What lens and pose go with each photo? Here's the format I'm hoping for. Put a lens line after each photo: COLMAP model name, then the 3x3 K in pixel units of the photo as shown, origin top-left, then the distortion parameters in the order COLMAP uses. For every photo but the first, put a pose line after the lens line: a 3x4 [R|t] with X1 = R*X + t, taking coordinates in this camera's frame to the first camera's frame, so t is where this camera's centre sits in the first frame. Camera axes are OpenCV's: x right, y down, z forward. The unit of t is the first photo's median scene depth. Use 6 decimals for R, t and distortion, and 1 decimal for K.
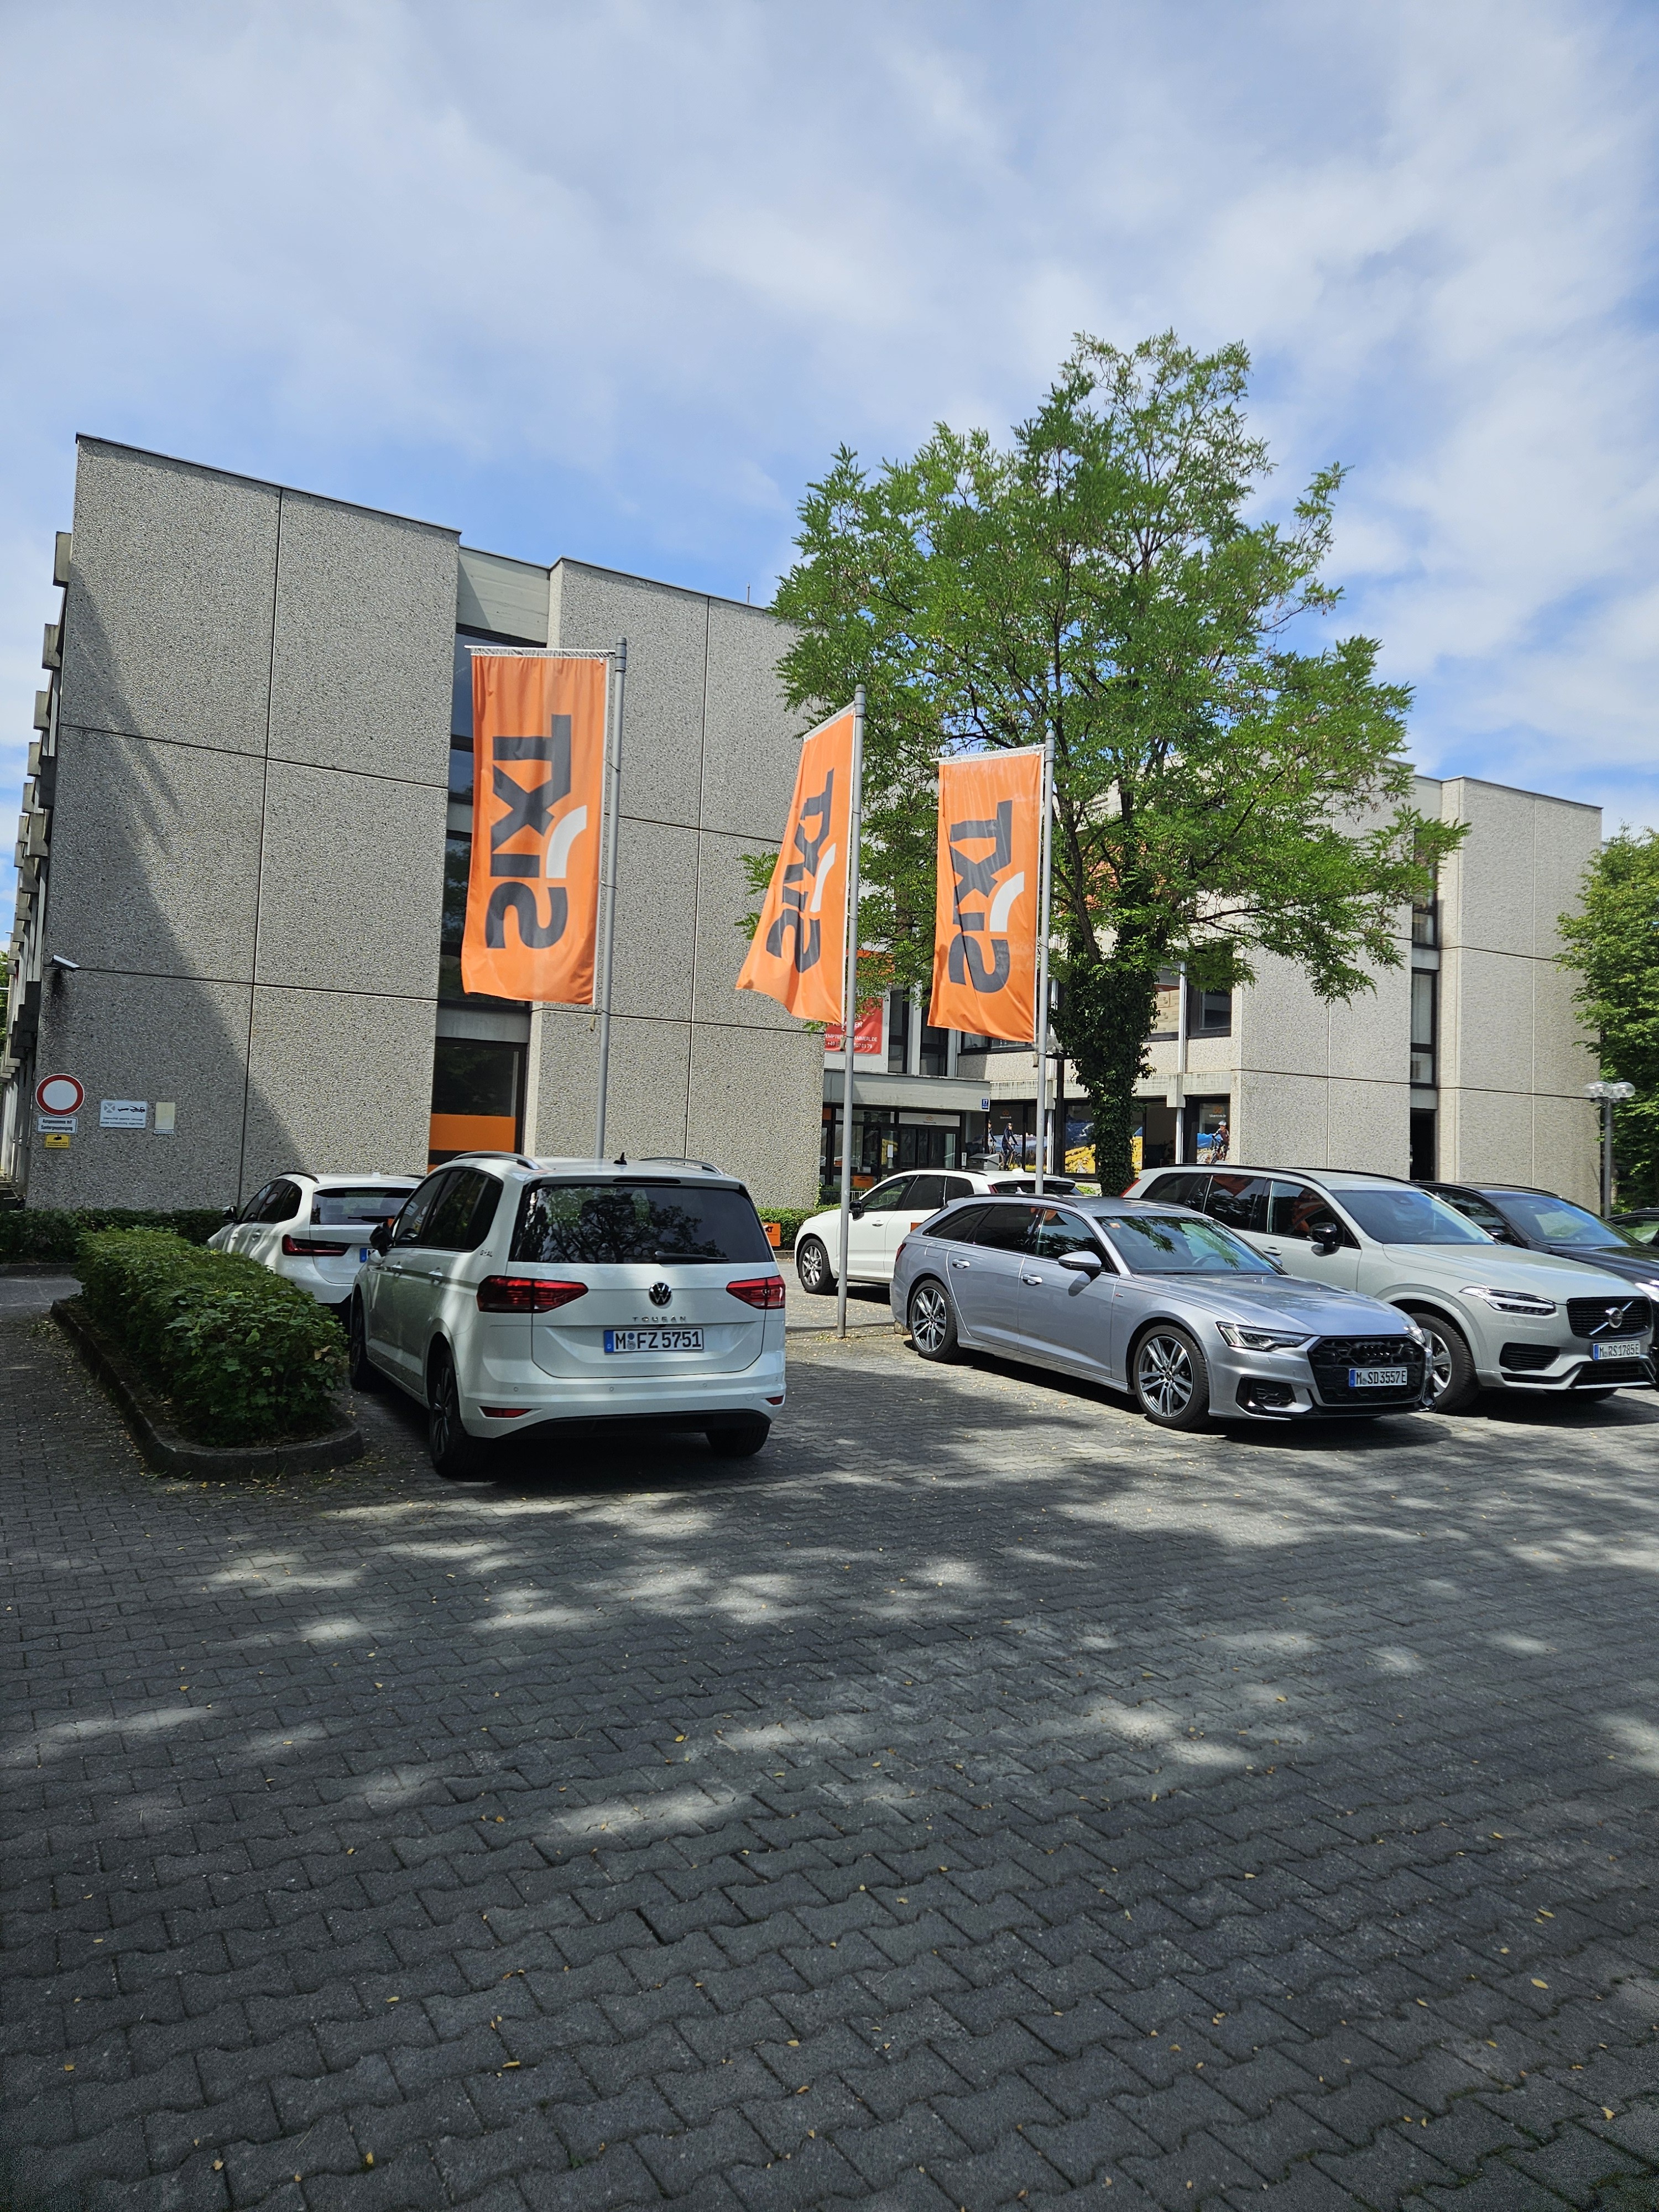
lens RADIAL K [[1438.2, 0, 826.7], [0, 1438.2, 1044.0], [0, 0, 1]] dist [0.053391, -0.001631]
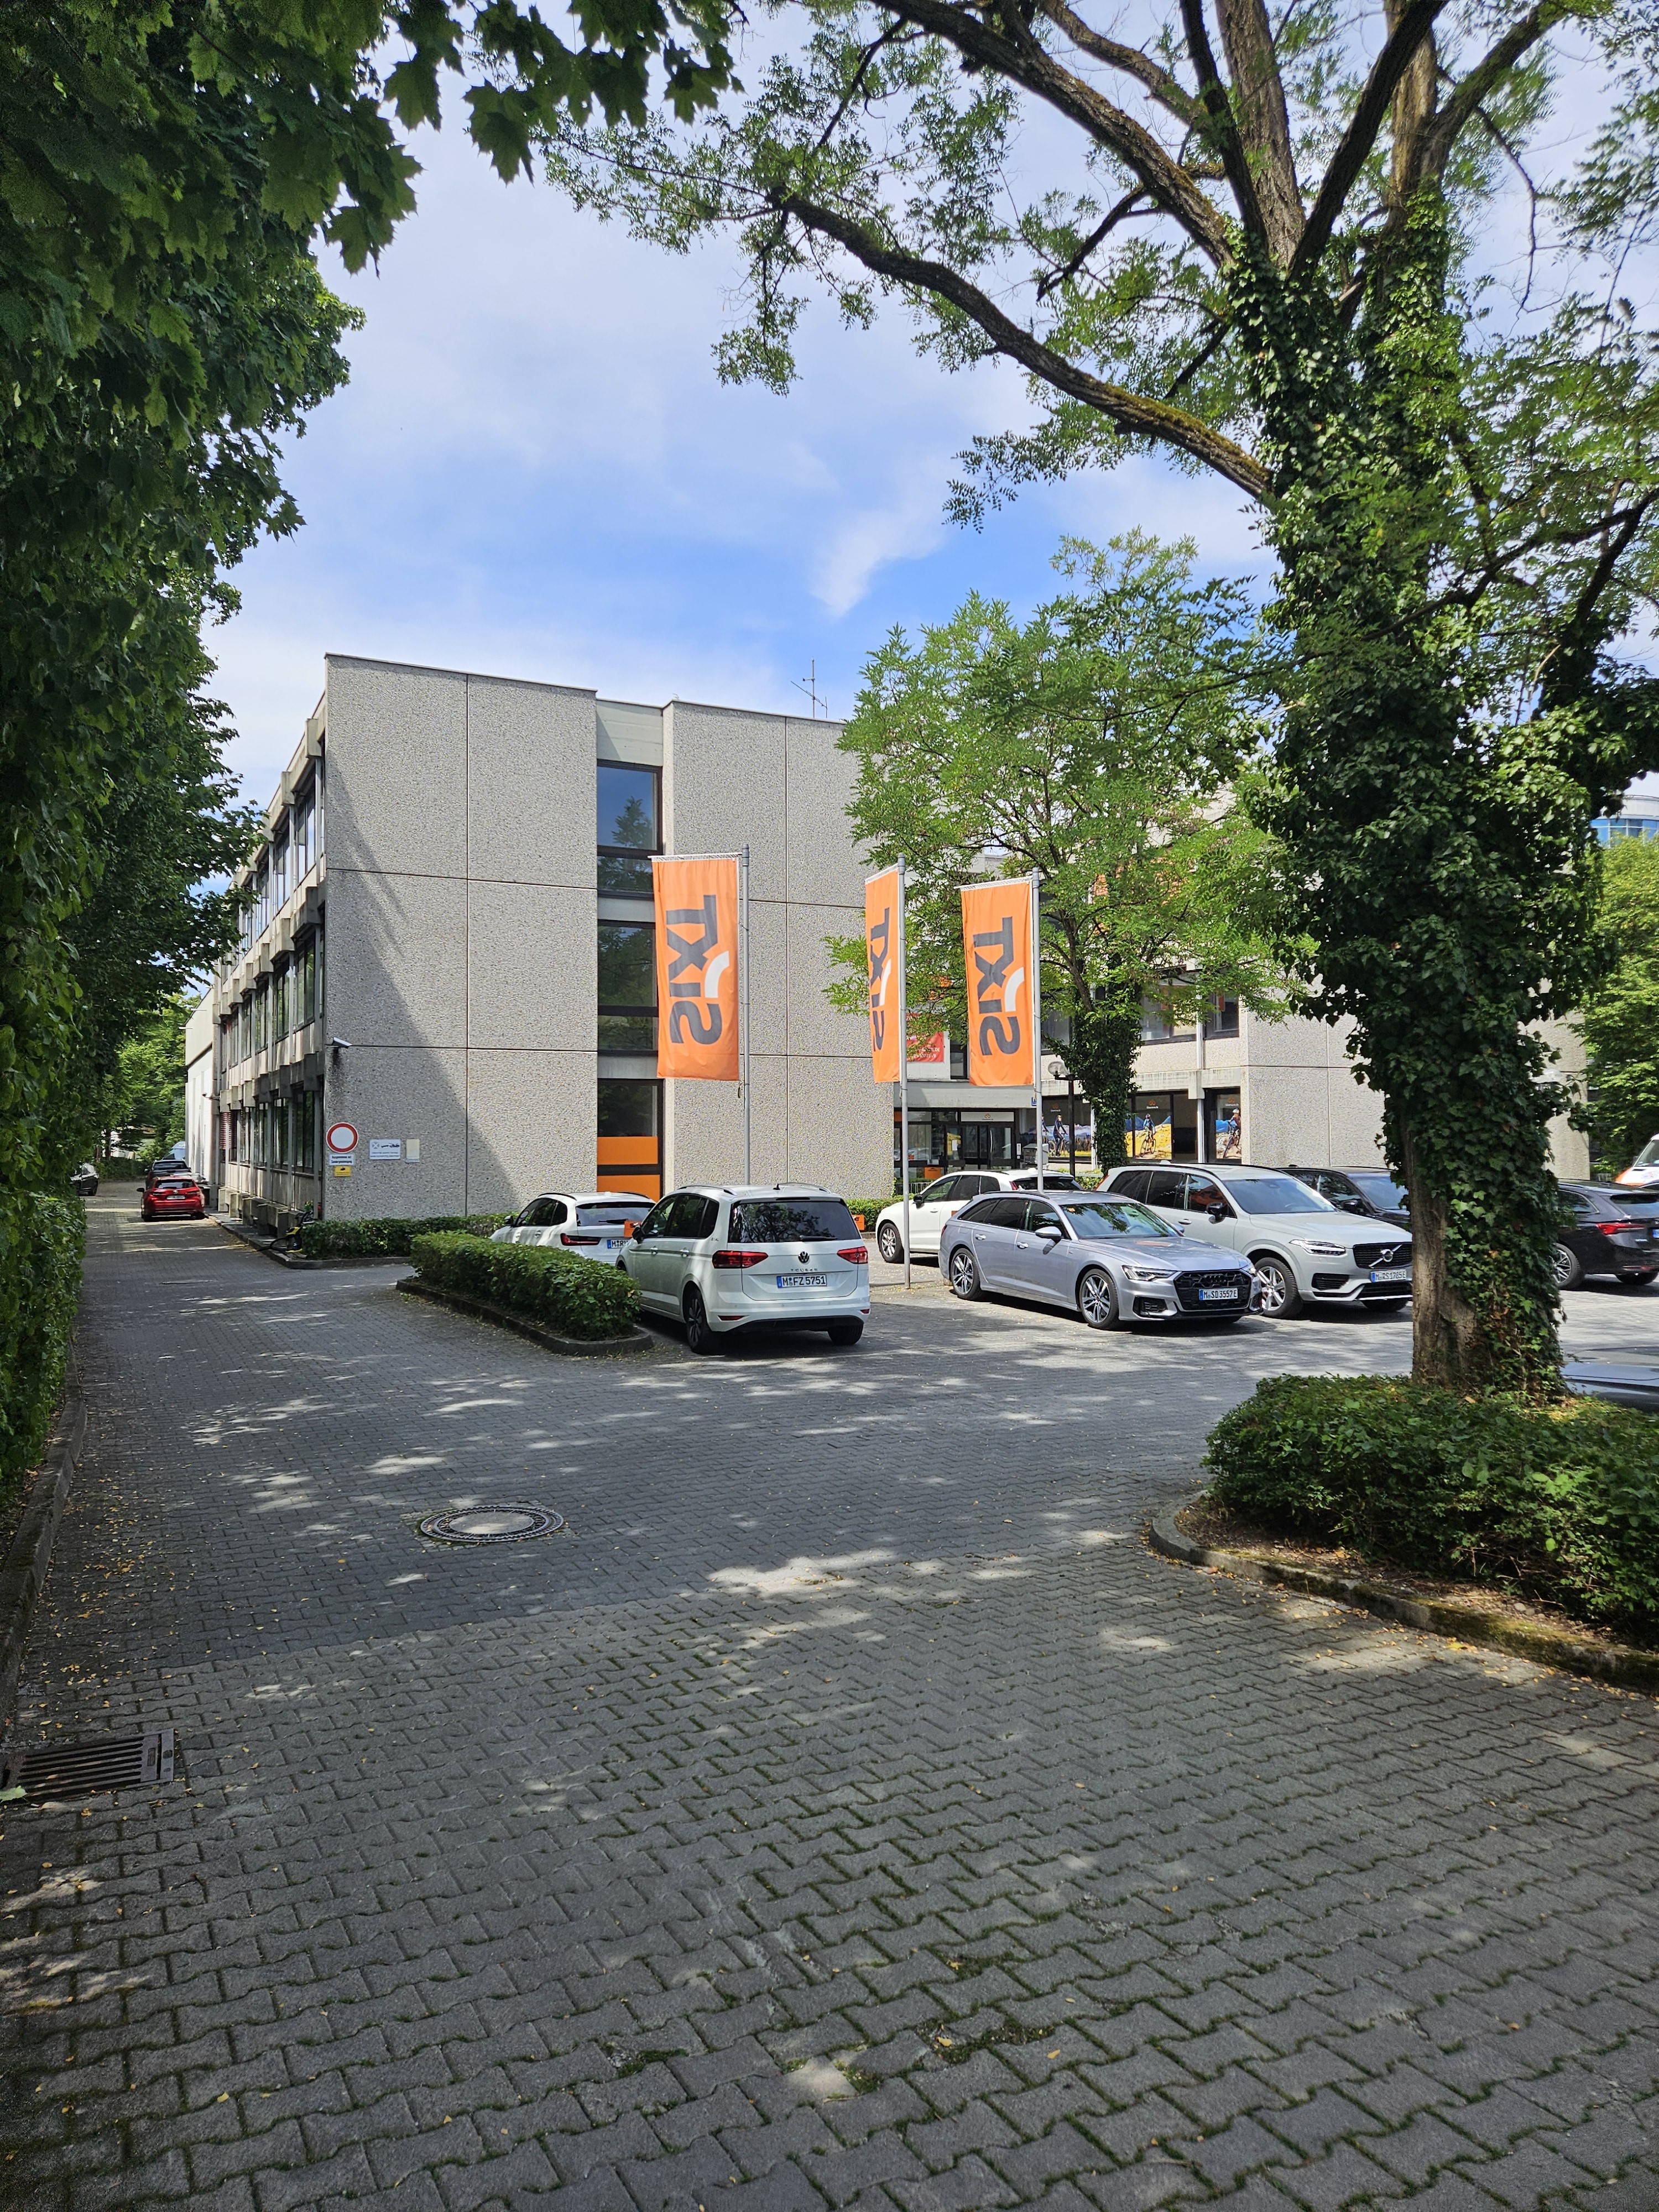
lens RADIAL K [[1438.2, 0, 826.7], [0, 1438.2, 1044.0], [0, 0, 1]] dist [0.053391, -0.001631]
pose [[0.997652, -0.042503, -0.053709, 0.018894], [0.043207, 0.998994, 0.012020, -0.079334], [0.053144, -0.014312, 0.998484, -0.543970]]
